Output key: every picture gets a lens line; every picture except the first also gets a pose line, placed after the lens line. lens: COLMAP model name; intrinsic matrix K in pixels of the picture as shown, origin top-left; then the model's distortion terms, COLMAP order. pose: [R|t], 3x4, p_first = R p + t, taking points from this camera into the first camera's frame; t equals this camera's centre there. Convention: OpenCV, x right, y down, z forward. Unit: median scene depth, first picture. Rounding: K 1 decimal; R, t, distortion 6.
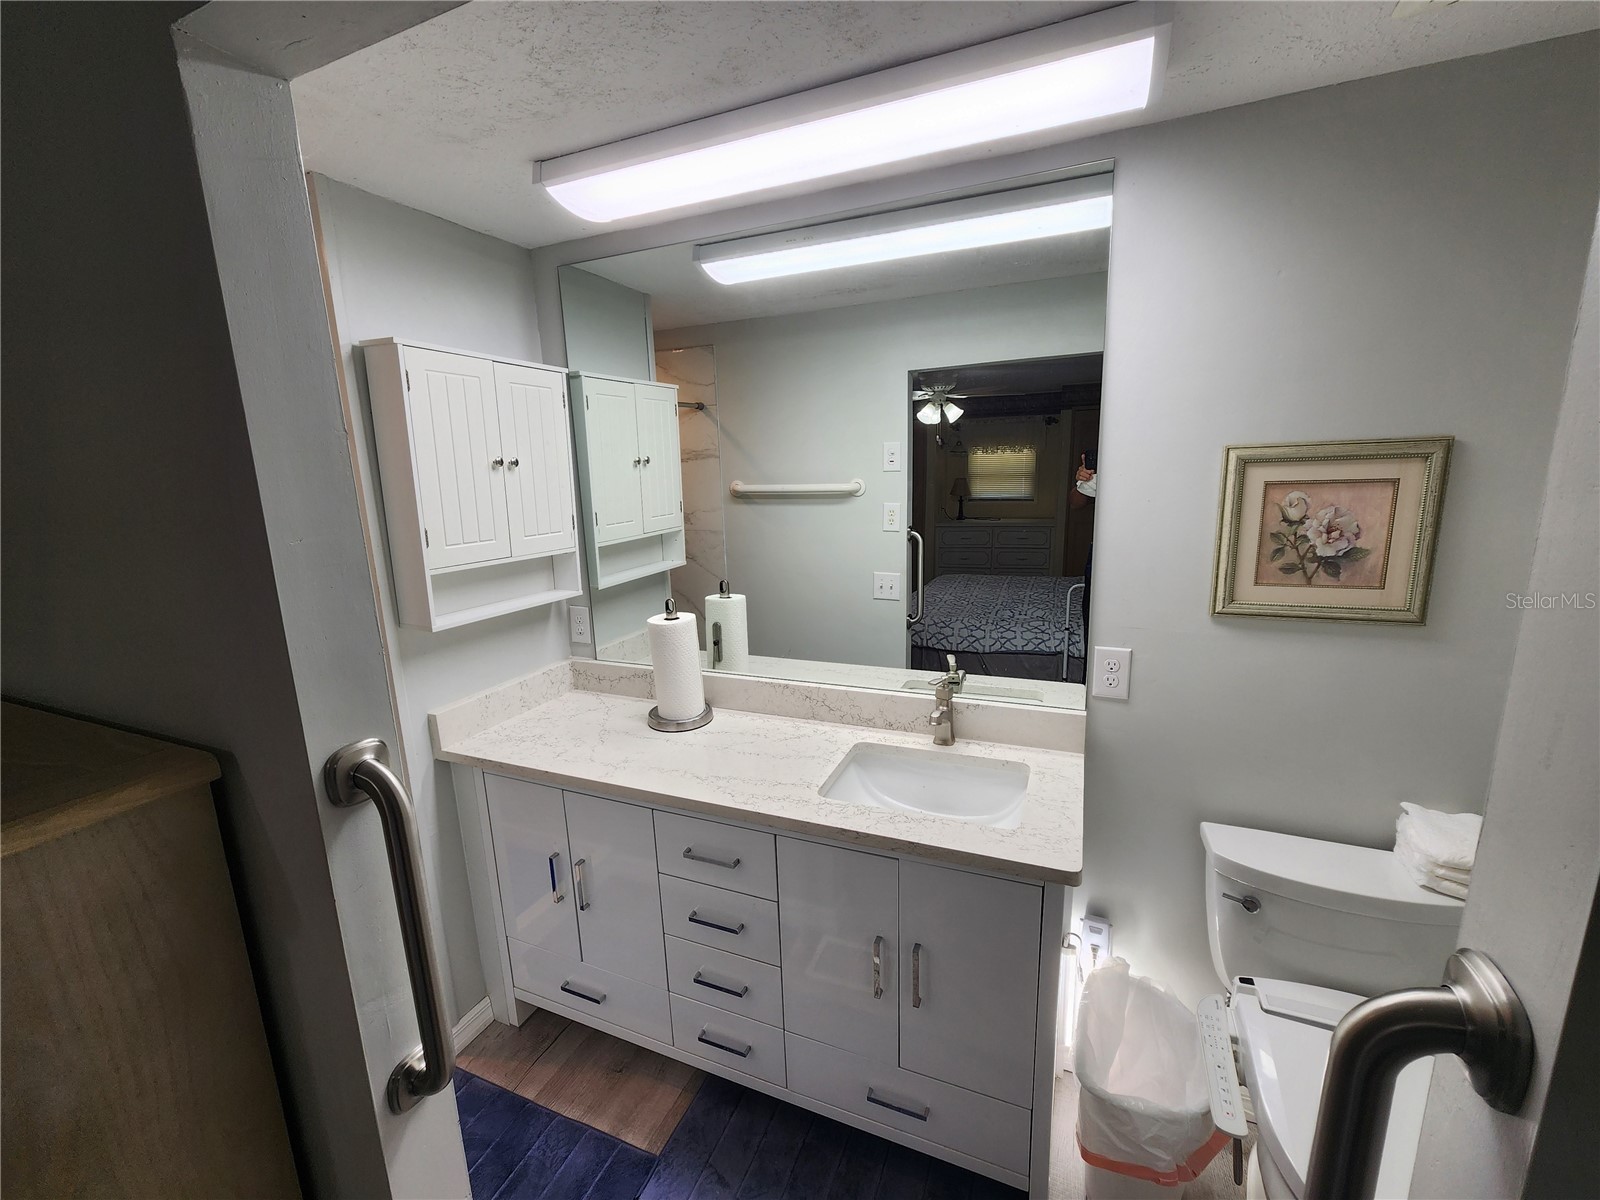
lens RADIAL K [[660.6, 0, 800.6], [0, 660.6, 599.9], [0, 0, 1]] dist [0.001071, -0.000136]
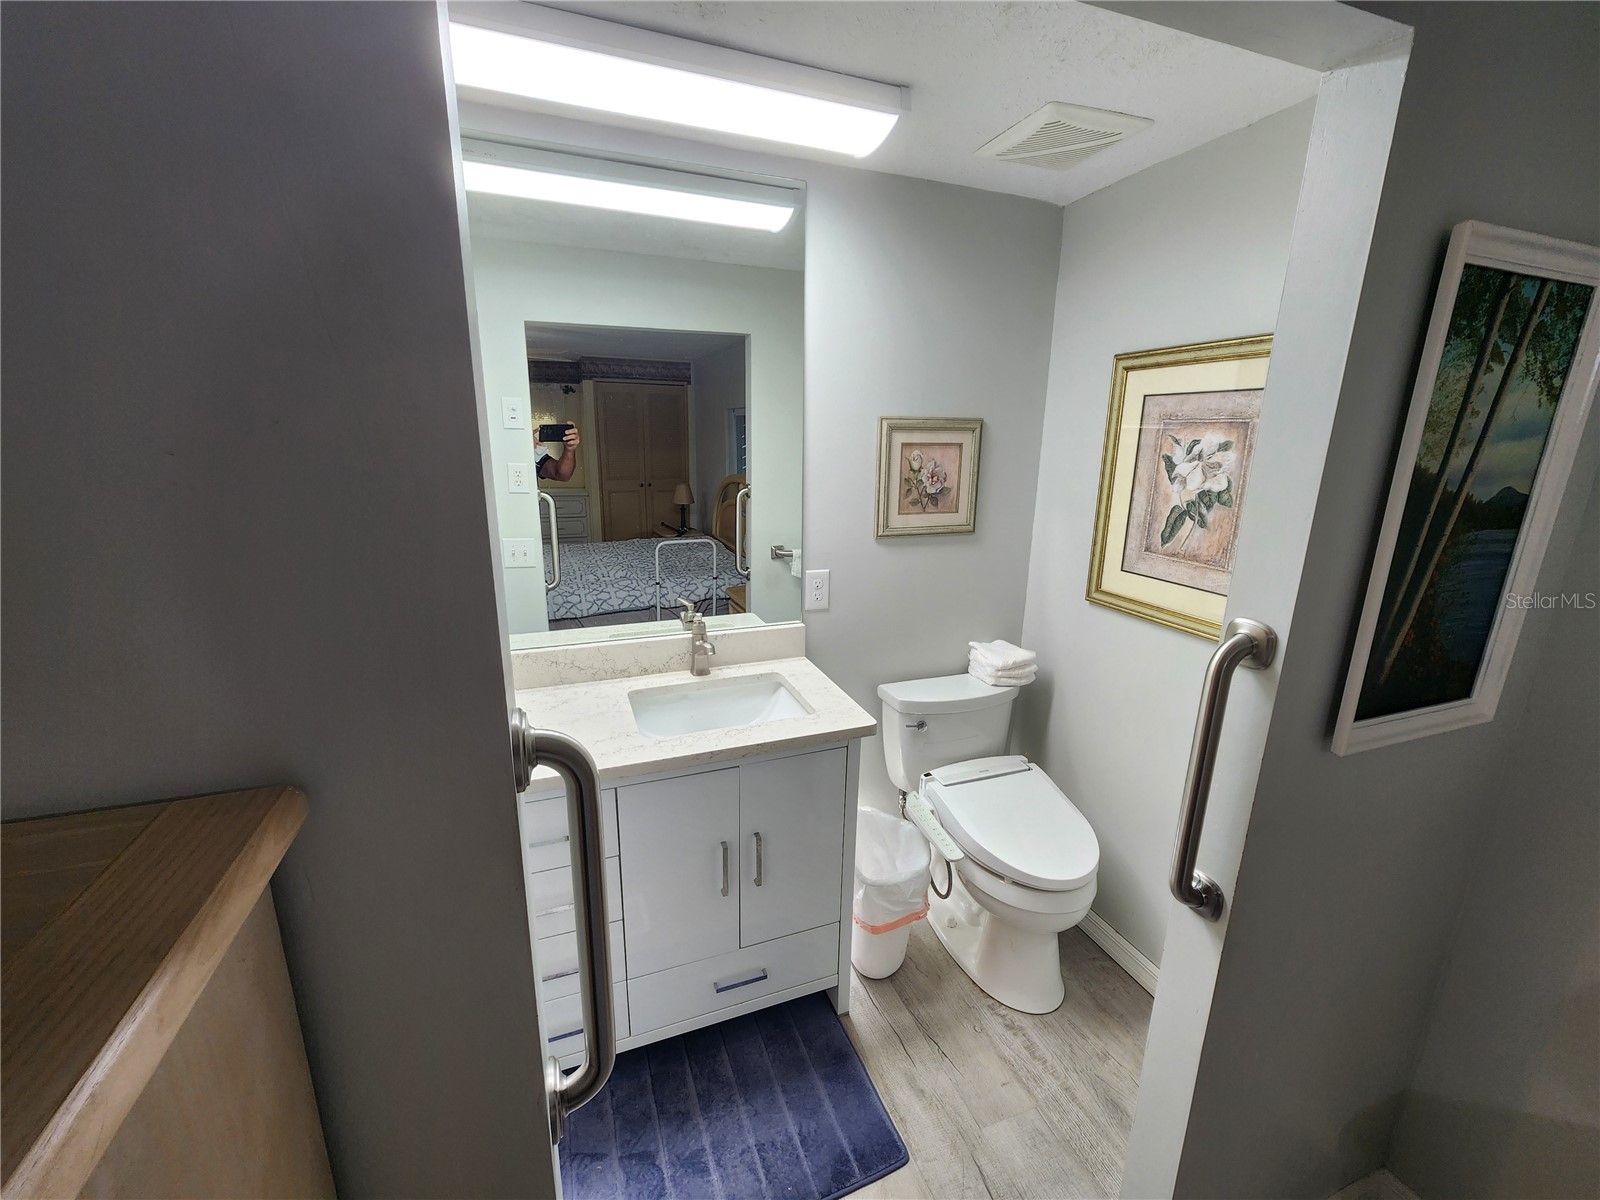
lens RADIAL K [[660.6, 0, 808.7], [0, 660.6, 603.2], [0, 0, 1]] dist [0.001071, -0.000136]
pose [[0.716995, -0.132708, 0.684329, -0.490547], [0.103166, 0.991102, 0.084108, 0.028644], [-0.689401, 0.010294, 0.724306, 0.082419]]
